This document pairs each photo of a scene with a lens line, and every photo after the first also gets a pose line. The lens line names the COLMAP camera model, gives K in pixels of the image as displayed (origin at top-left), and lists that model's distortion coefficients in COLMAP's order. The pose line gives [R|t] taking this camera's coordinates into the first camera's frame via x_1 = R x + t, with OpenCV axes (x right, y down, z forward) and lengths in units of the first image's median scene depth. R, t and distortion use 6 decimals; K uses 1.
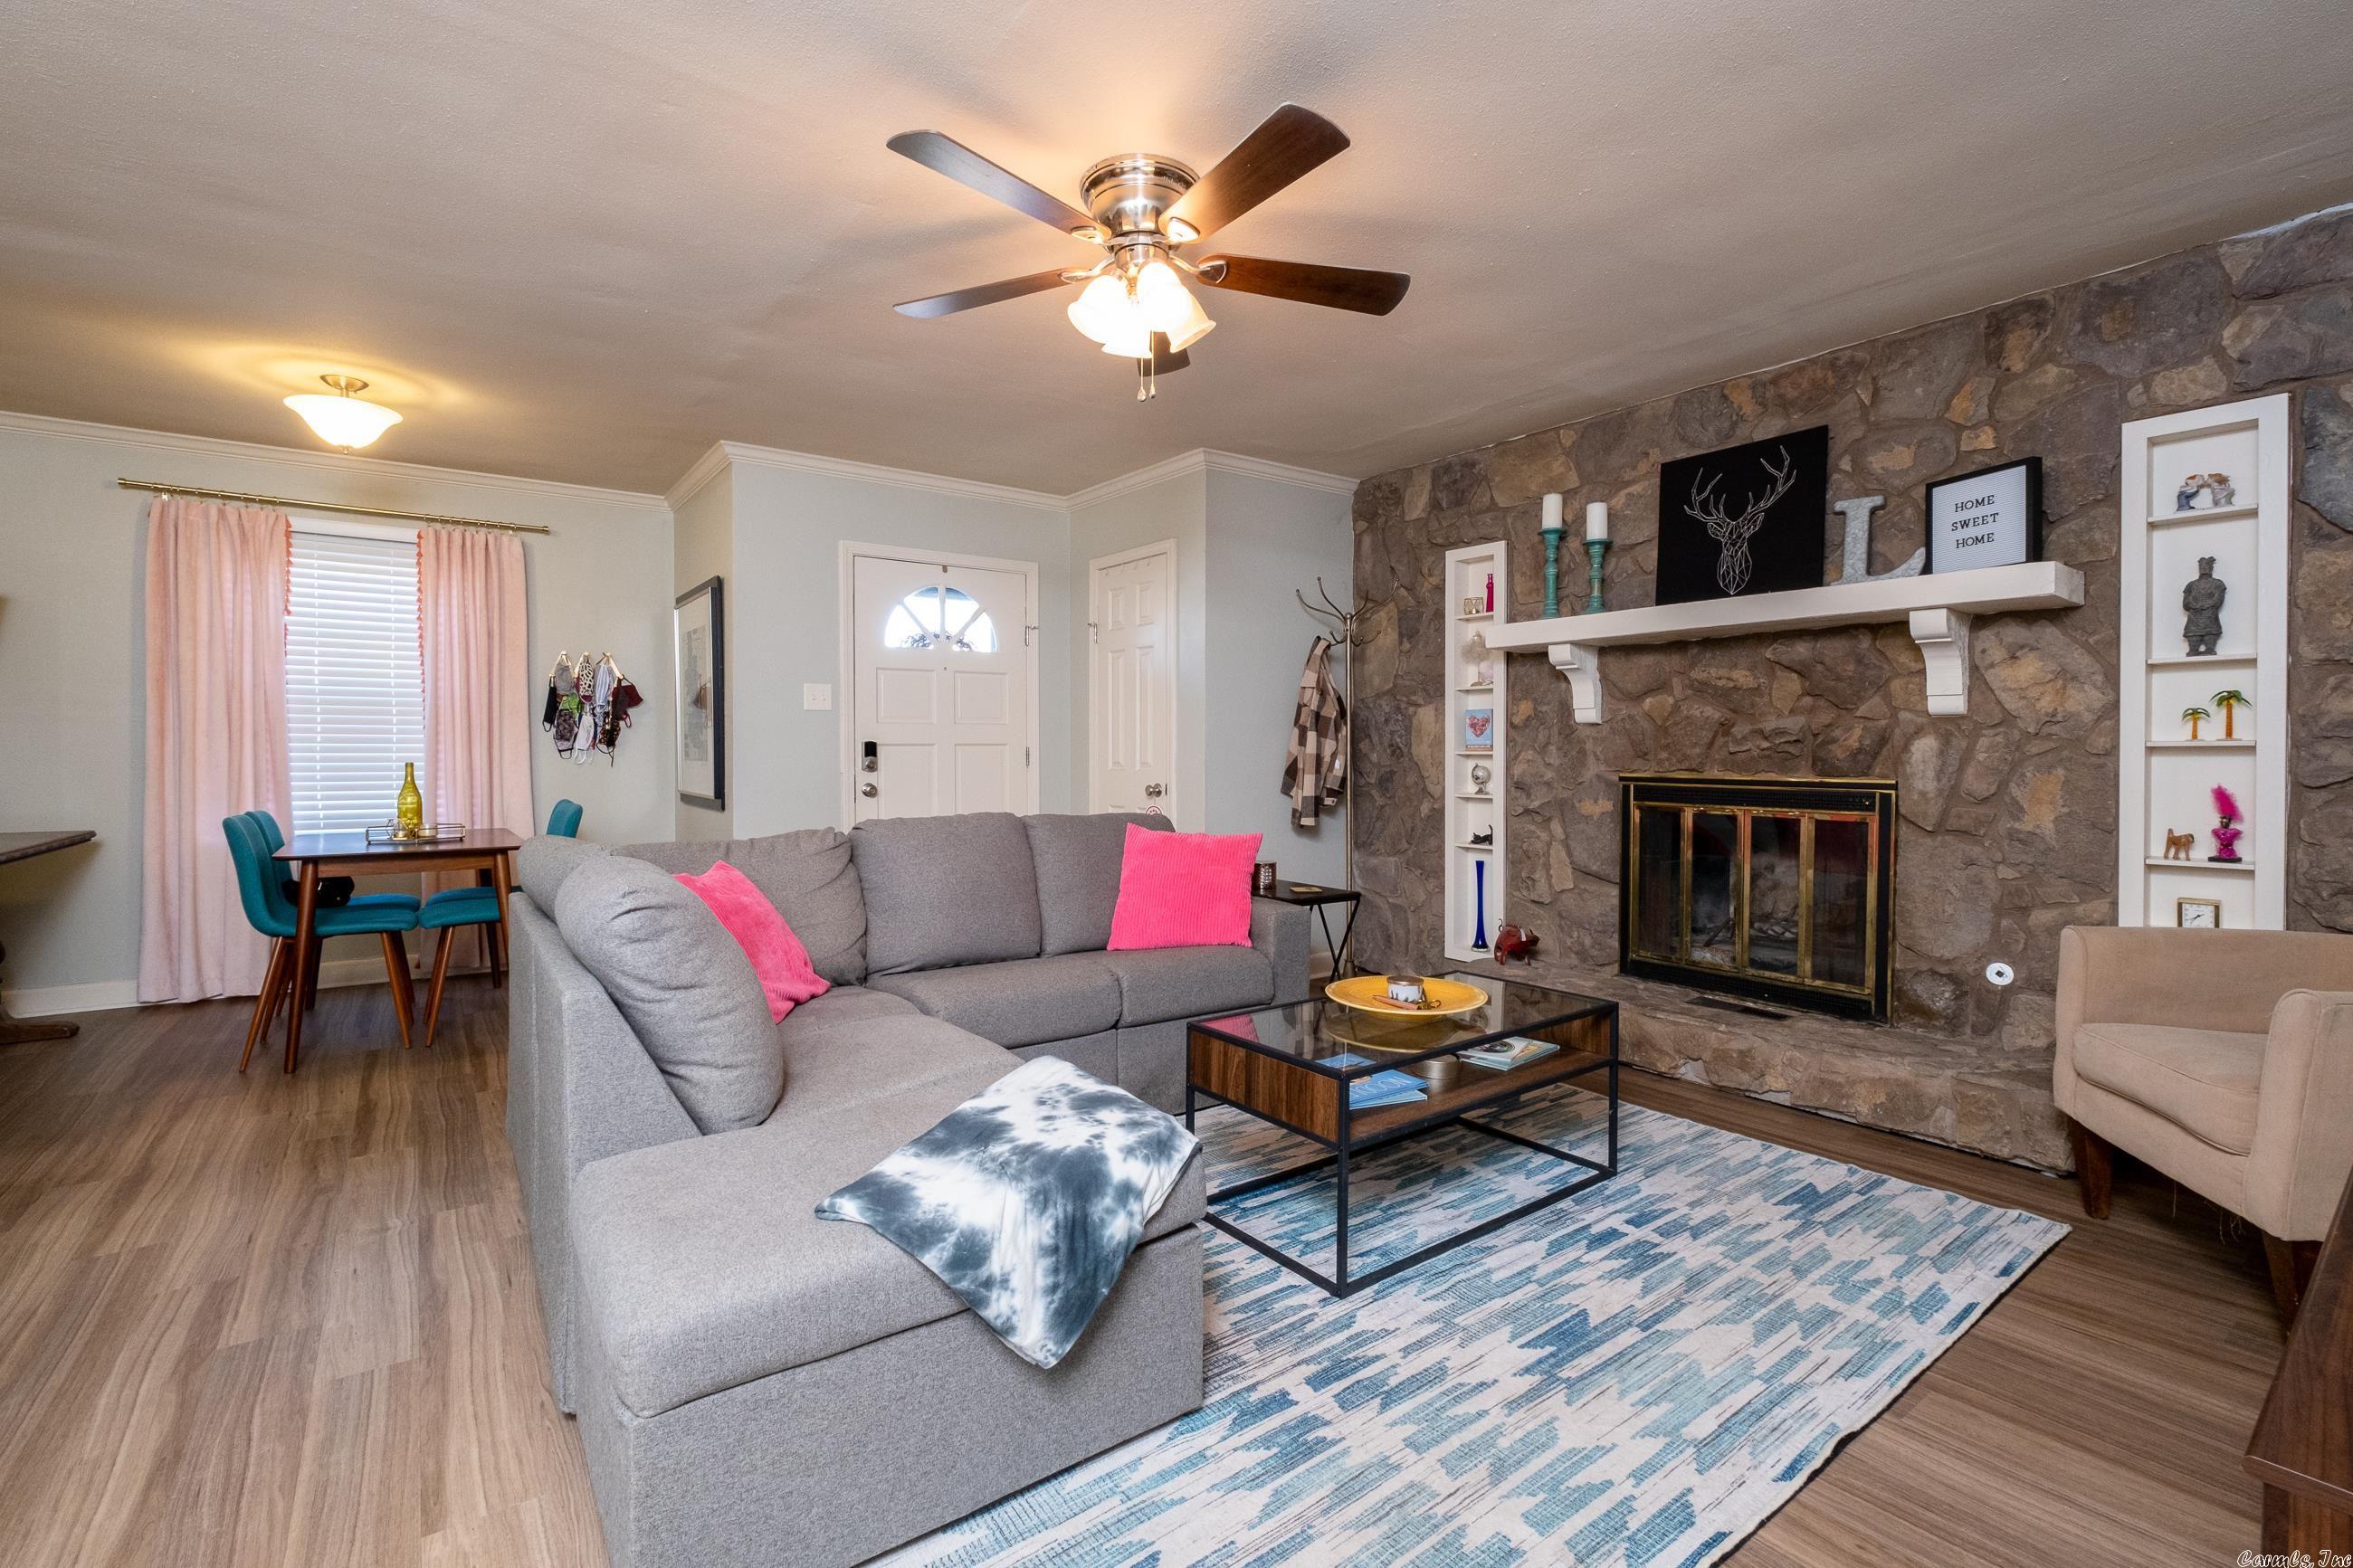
lens RADIAL K [[1041.7, 0, 1178.6], [0, 1041.7, 761.9], [0, 0, 1]] dist [-0.000463, -0.000022]
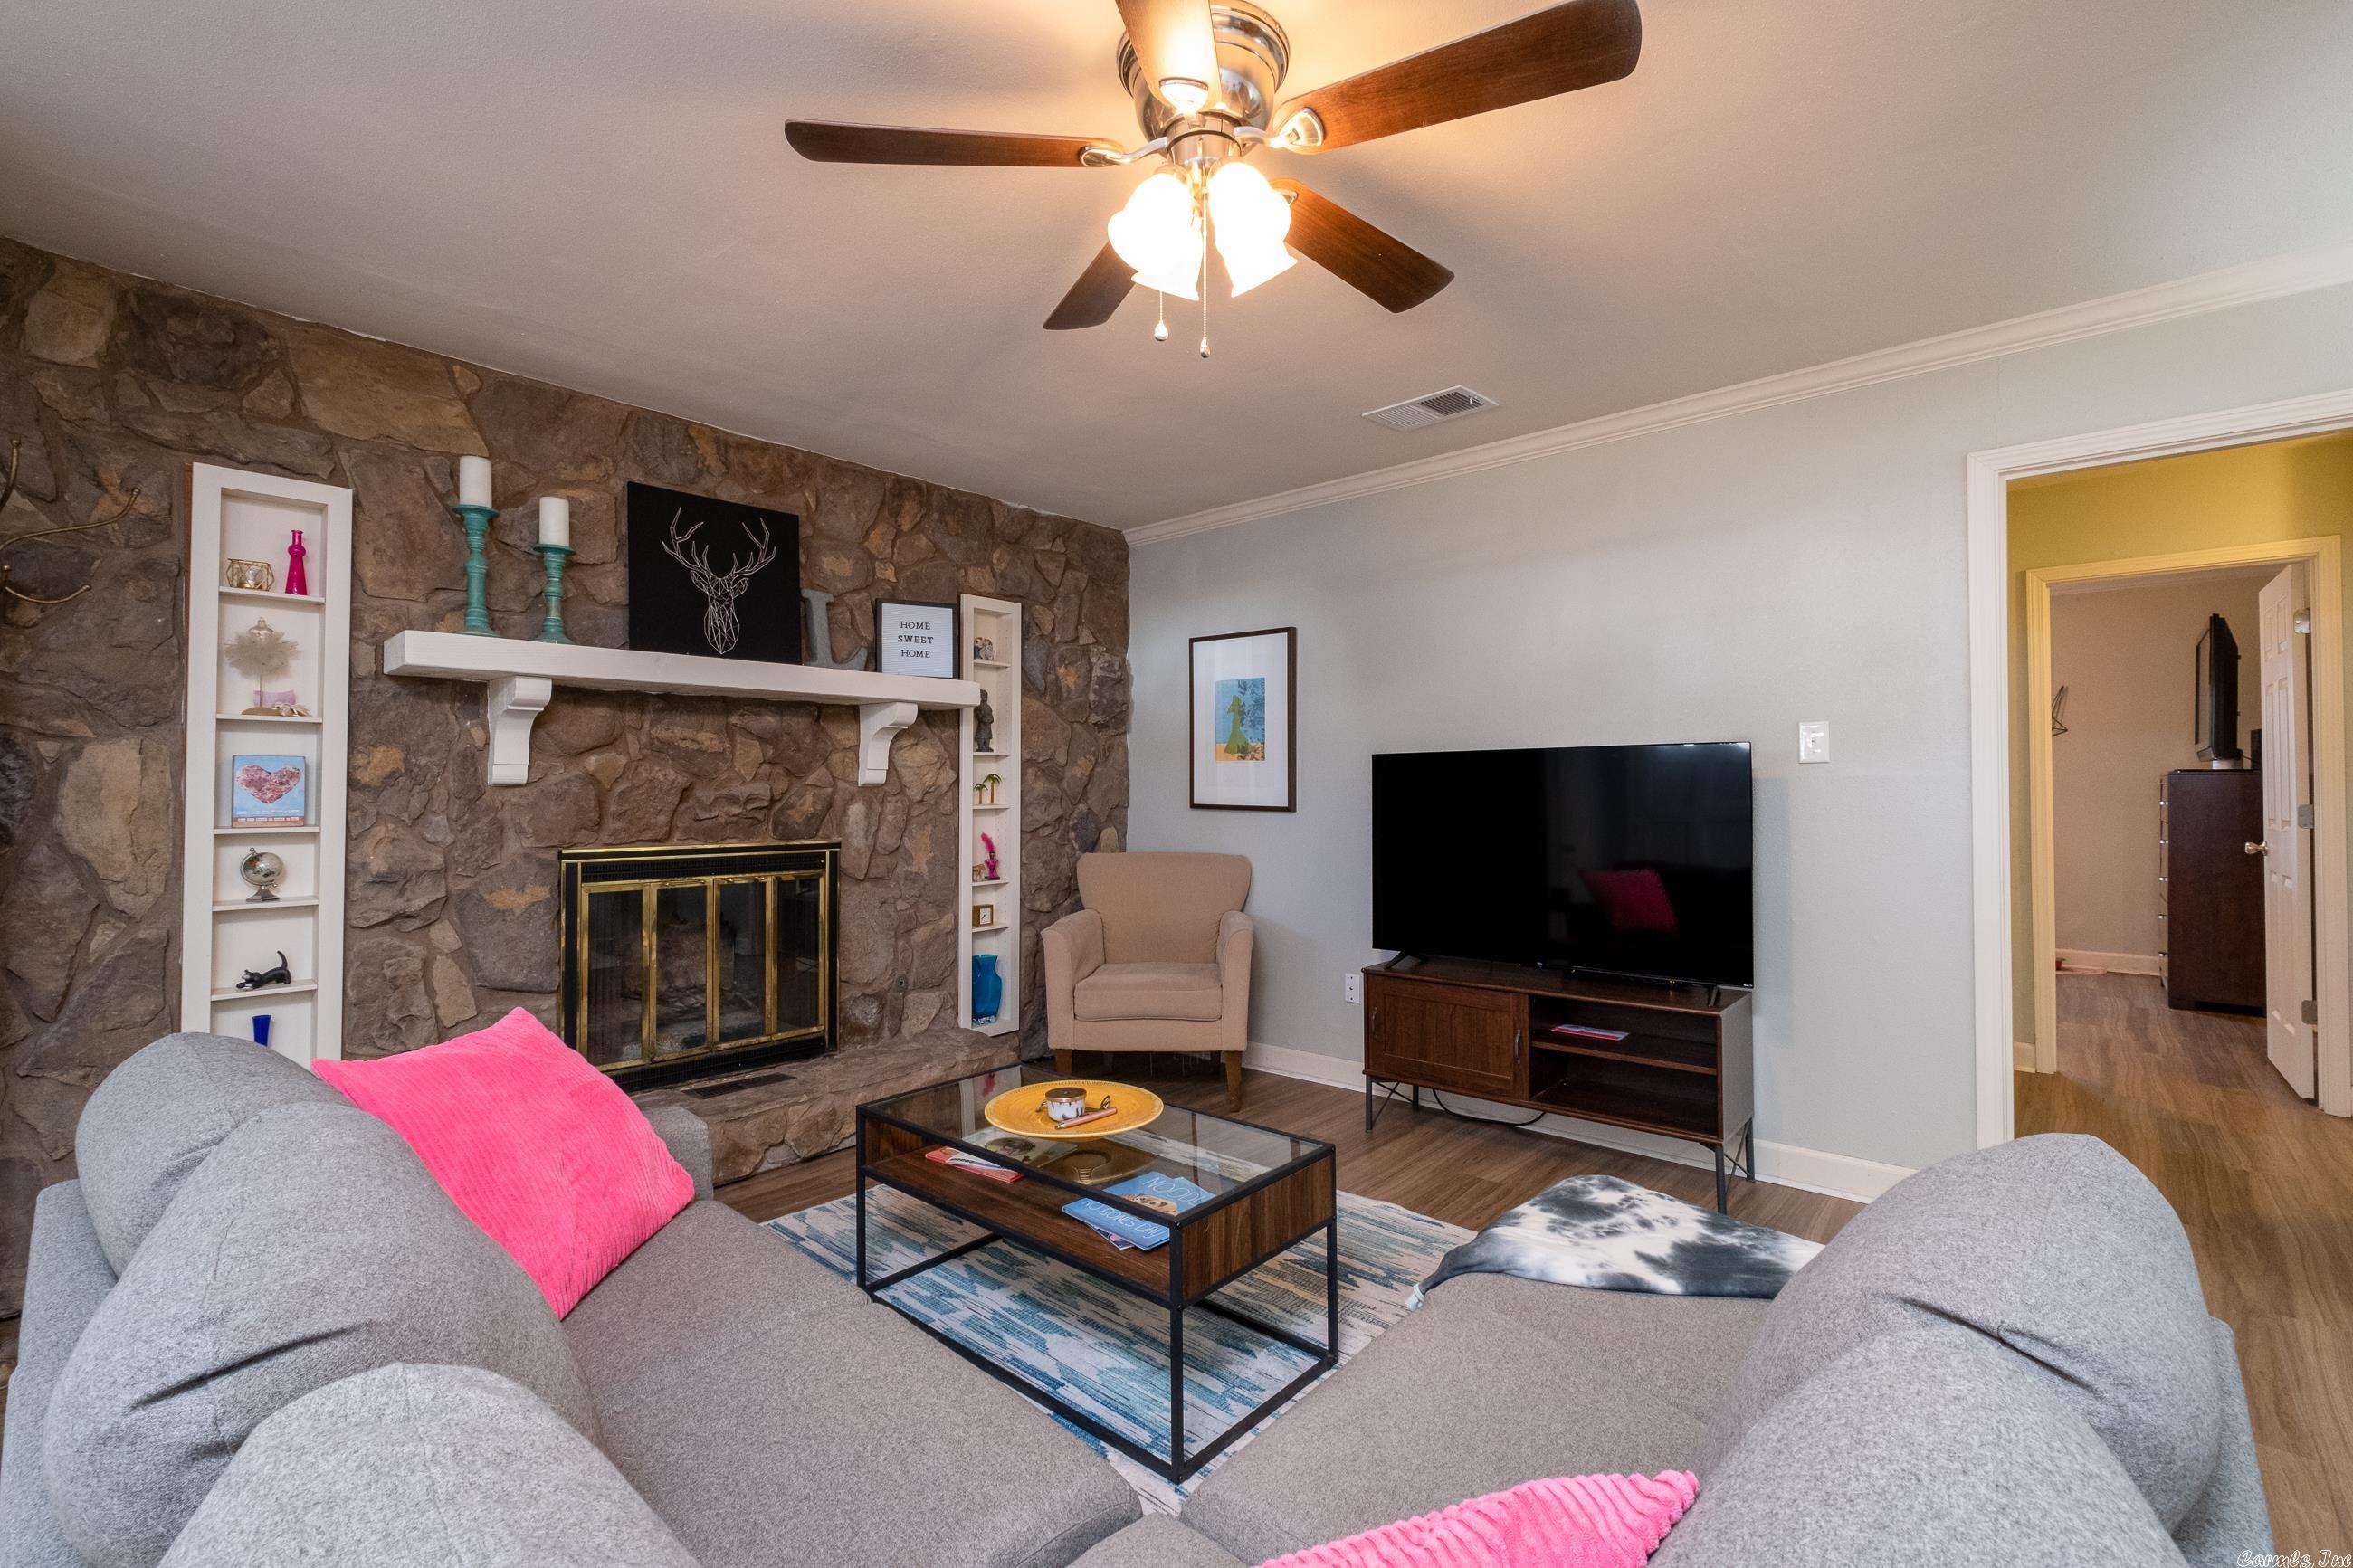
lens RADIAL K [[1036.9, 0, 1179.3], [0, 1036.9, 772.6], [0, 0, 1]] dist [-0.003482, -0.000622]
pose [[-0.199313, 0.012954, 0.979850, -0.490363], [0.009377, 0.999892, -0.011311, -0.038081], [-0.979891, 0.006934, -0.199413, 0.794323]]
